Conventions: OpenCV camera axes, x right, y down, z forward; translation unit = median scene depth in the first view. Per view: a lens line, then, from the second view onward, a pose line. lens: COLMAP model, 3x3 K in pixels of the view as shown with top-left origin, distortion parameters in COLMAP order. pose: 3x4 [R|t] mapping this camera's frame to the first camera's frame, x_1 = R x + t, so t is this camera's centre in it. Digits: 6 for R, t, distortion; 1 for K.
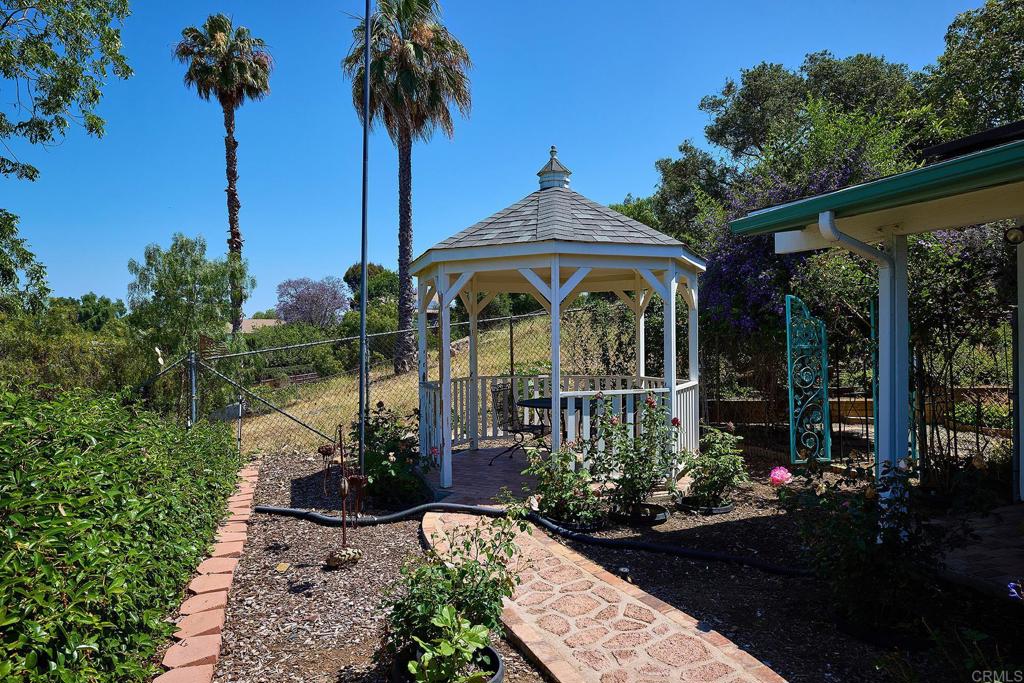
lens RADIAL K [[616.9, 0, 508.0], [0, 616.9, 345.1], [0, 0, 1]] dist [-0.012400, -0.001815]
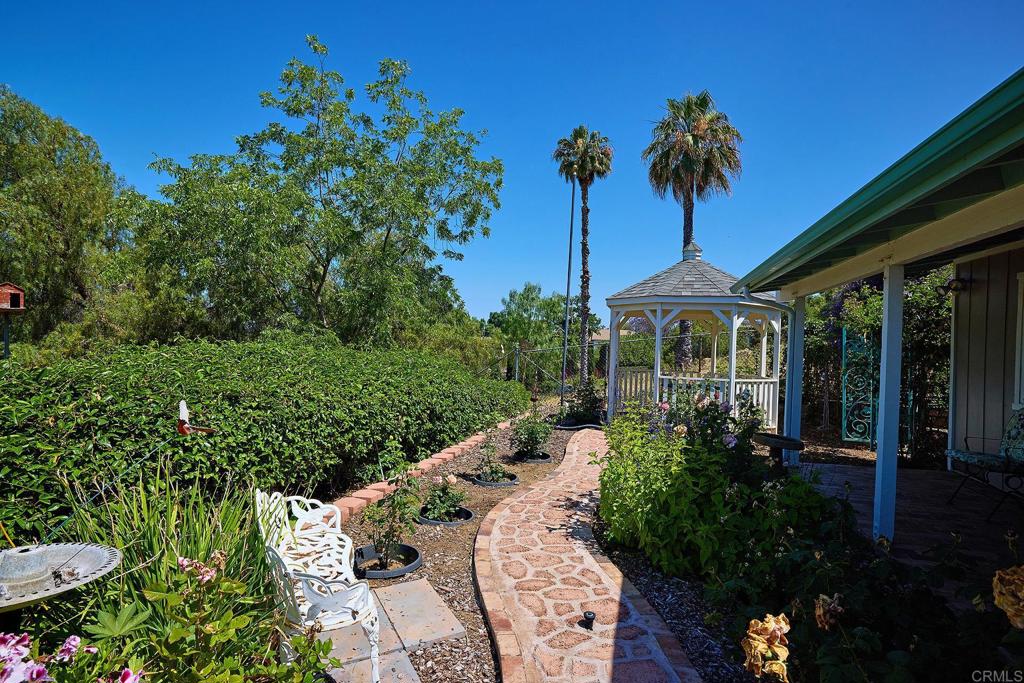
lens RADIAL K [[510.2, 0, 519.0], [0, 510.2, 338.4], [0, 0, 1]] dist [-0.012993, -0.000163]
pose [[0.832120, 0.032823, -0.553624, 0.138530], [-0.047863, 0.998773, -0.012725, 0.000831], [0.552527, 0.037087, 0.832670, -0.124729]]
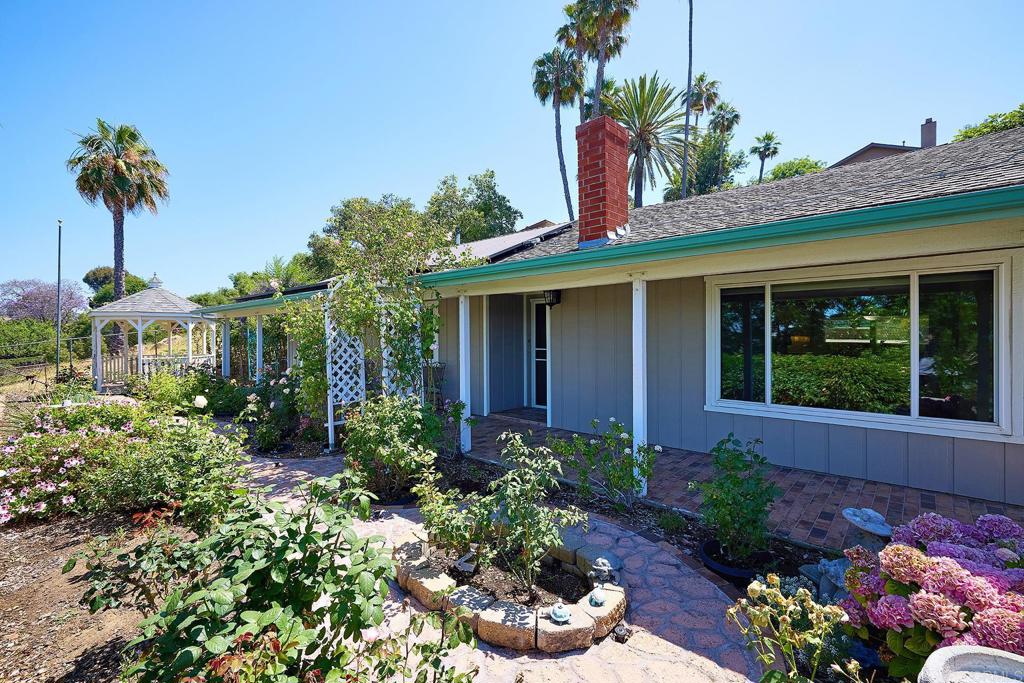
lens RADIAL K [[447.5, 0, 499.4], [0, 447.5, 334.2], [0, 0, 1]] dist [0.002340, 0.000794]
pose [[0.885063, 0.005442, 0.465440, 0.151501], [-0.000569, 0.999944, -0.010611, -0.006602], [-0.465471, 0.009126, 0.885016, -0.452925]]
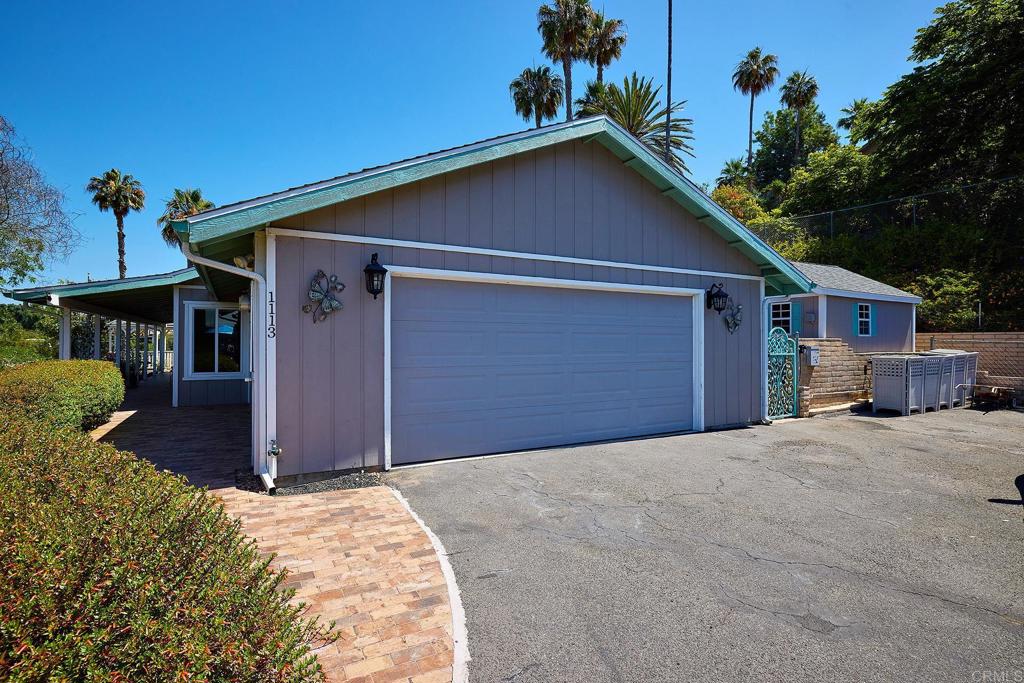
lens RADIAL K [[510.2, 0, 515.0], [0, 510.2, 347.7], [0, 0, 1]] dist [-0.012993, -0.000163]
pose [[0.987375, 0.009795, 0.158098, 0.650758], [-0.009536, 0.999952, -0.002397, 0.003063], [-0.158114, 0.000859, 0.987420, -0.931779]]
